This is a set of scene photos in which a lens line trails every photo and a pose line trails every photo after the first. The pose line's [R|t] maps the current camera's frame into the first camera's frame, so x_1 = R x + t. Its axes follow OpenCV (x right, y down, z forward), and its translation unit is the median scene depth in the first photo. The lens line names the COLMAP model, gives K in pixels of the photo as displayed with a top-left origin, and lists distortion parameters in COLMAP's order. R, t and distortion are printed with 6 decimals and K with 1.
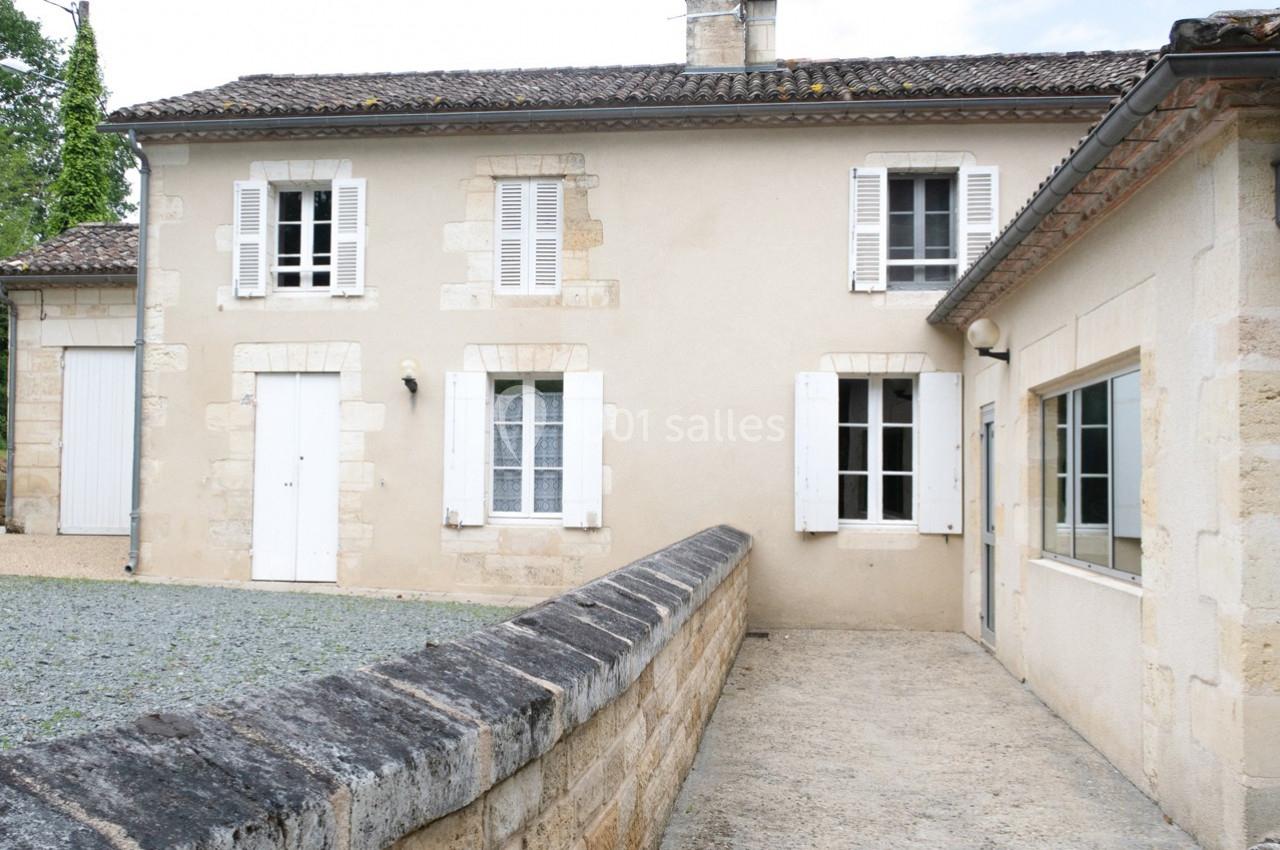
lens RADIAL K [[1299.2, 0, 640.0], [0, 1299.2, 425.0], [0, 0, 1]] dist [-0.012282, 0.012514]
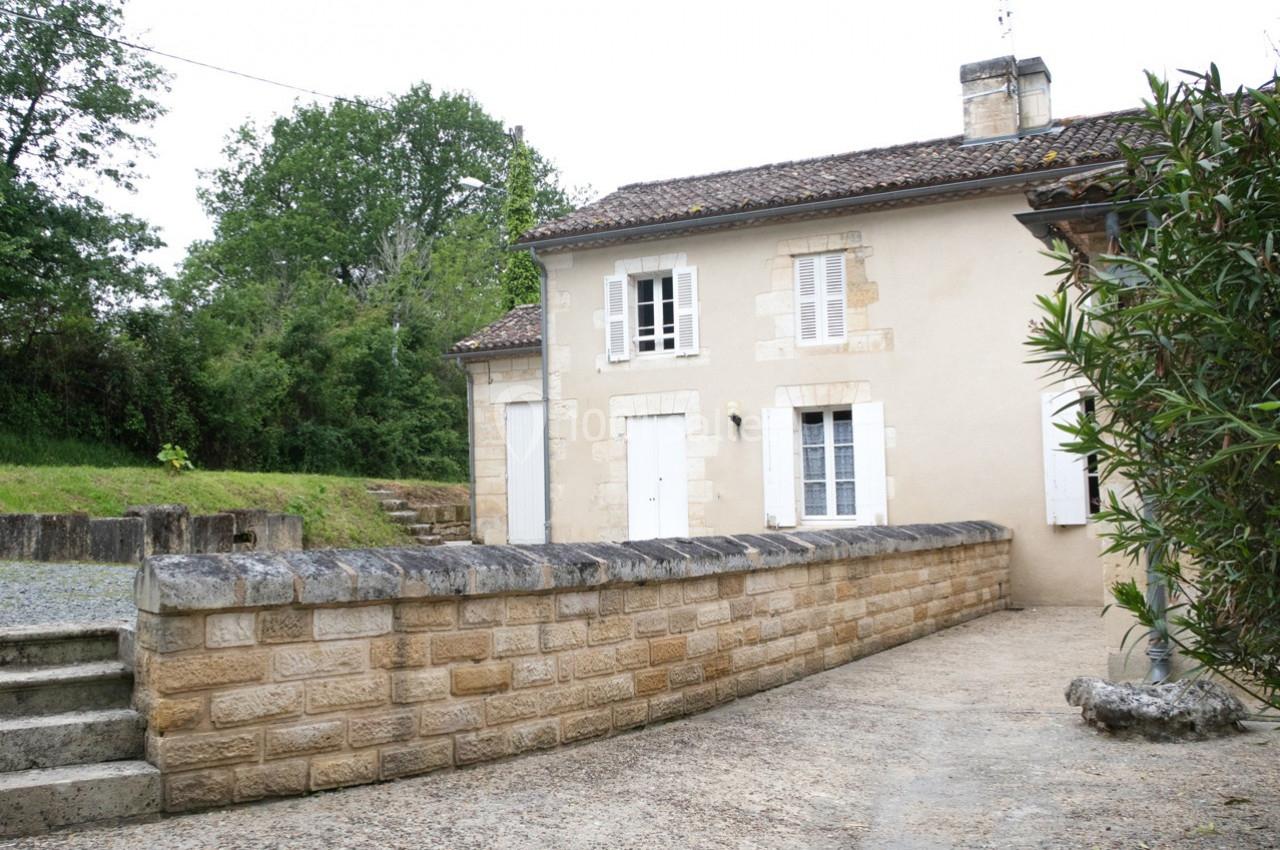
lens RADIAL K [[1299.2, 0, 640.0], [0, 1299.2, 425.0], [0, 0, 1]] dist [-0.012282, 0.012514]
pose [[0.938793, -0.050306, -0.340789, 0.176047], [0.043880, 0.998684, -0.026543, 0.004432], [0.341676, 0.009965, 0.939765, -0.259282]]
